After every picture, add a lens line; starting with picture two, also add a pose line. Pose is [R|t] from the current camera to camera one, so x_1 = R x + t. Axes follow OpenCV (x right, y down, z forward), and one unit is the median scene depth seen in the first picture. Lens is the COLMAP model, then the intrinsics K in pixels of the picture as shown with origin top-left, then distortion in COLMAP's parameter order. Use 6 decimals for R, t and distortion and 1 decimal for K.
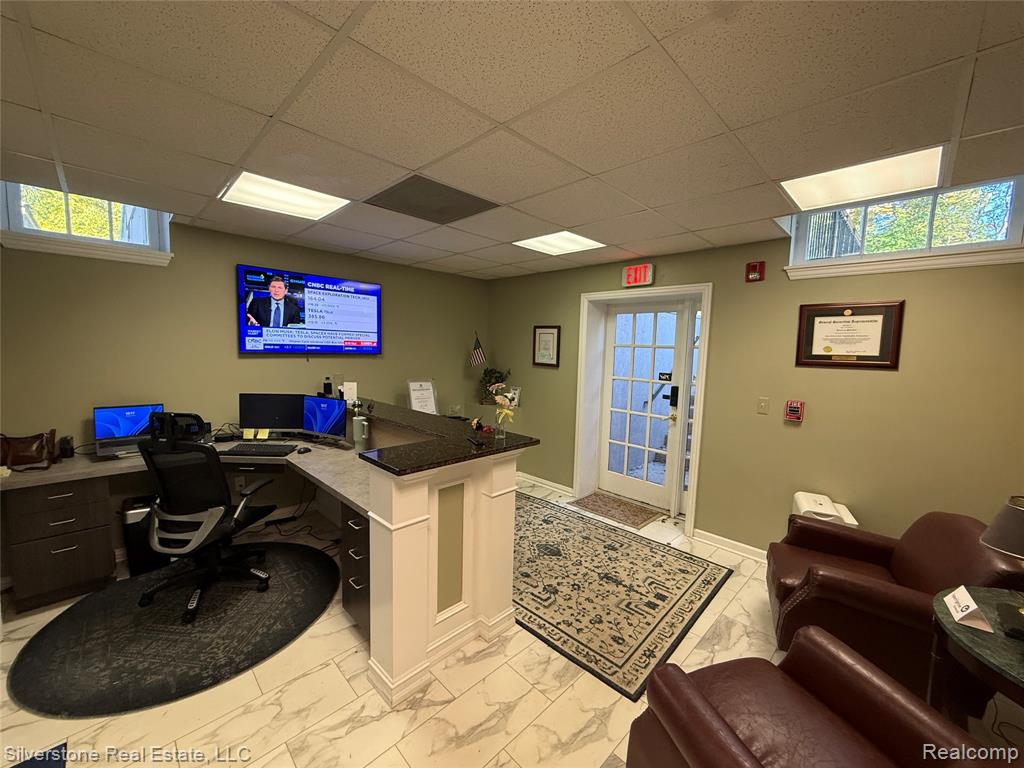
lens RADIAL K [[406.0, 0, 509.4], [0, 406.0, 383.6], [0, 0, 1]] dist [-0.000572, -0.000310]
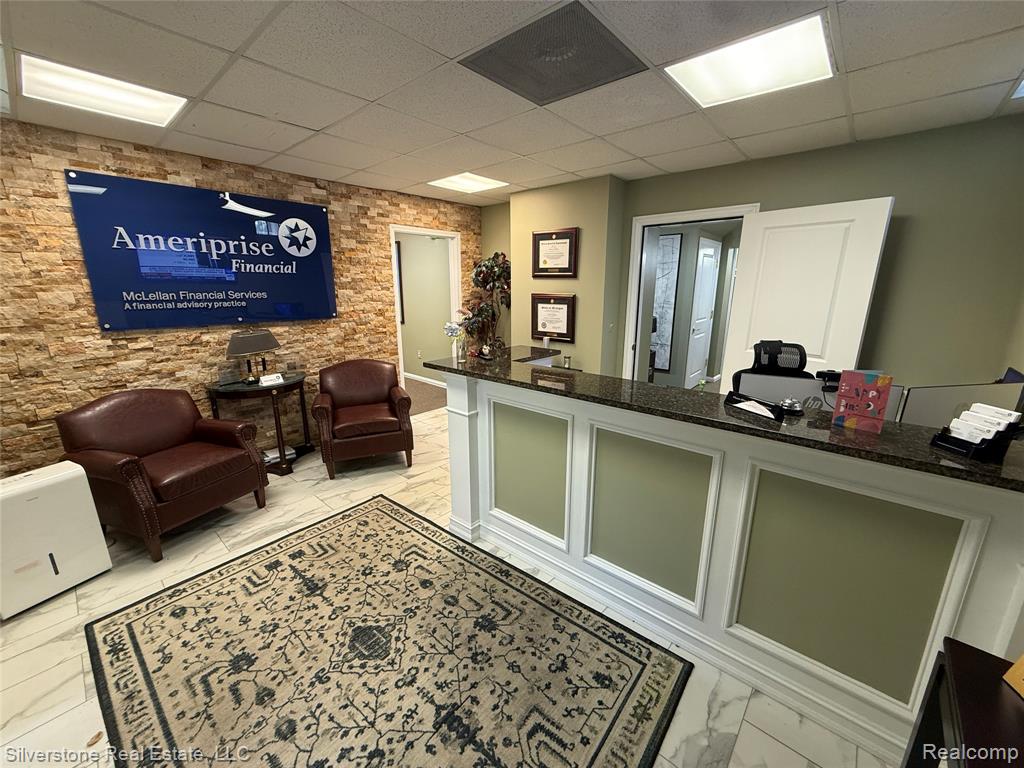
lens RADIAL K [[406.0, 0, 509.5], [0, 406.0, 383.4], [0, 0, 1]] dist [-0.000572, -0.000310]
pose [[-0.997365, -0.007297, -0.072186, -0.057259], [-0.030294, 0.945930, 0.322952, -0.125231], [0.065926, 0.324288, -0.943658, 1.647847]]
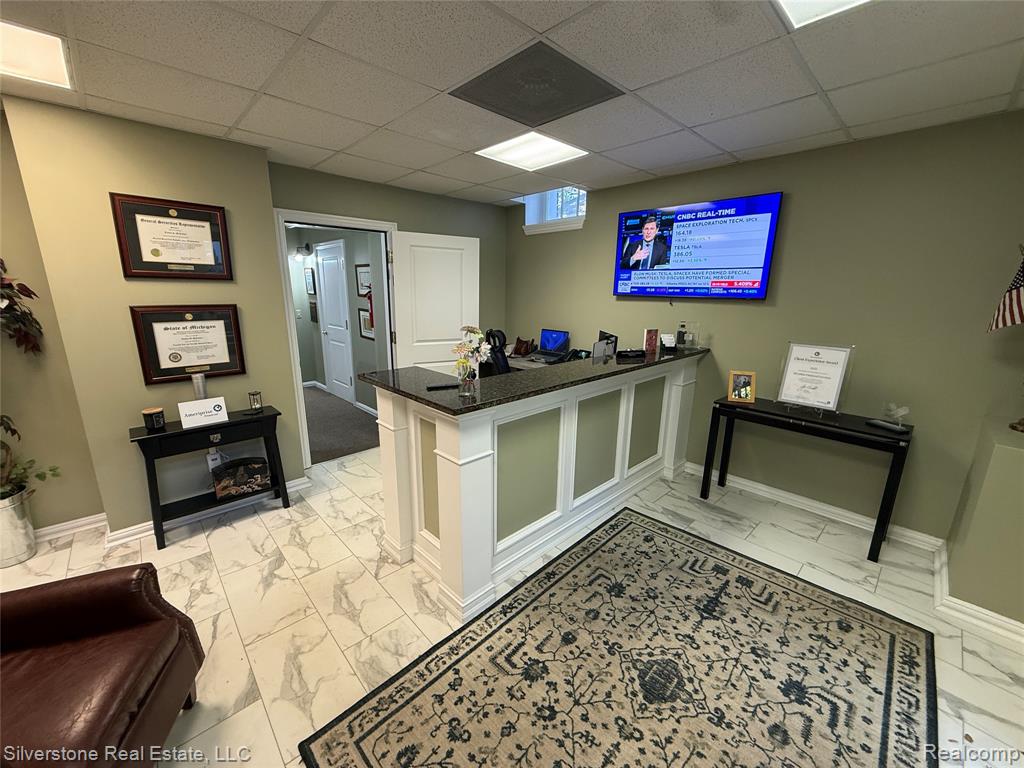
lens RADIAL K [[406.0, 0, 509.4], [0, 406.0, 384.3], [0, 0, 1]] dist [-0.000572, -0.000310]
pose [[-0.024918, 0.205120, -0.978419, 0.611774], [-0.099521, 0.973352, 0.206593, -0.047578], [0.994723, 0.102522, -0.003840, 0.896790]]
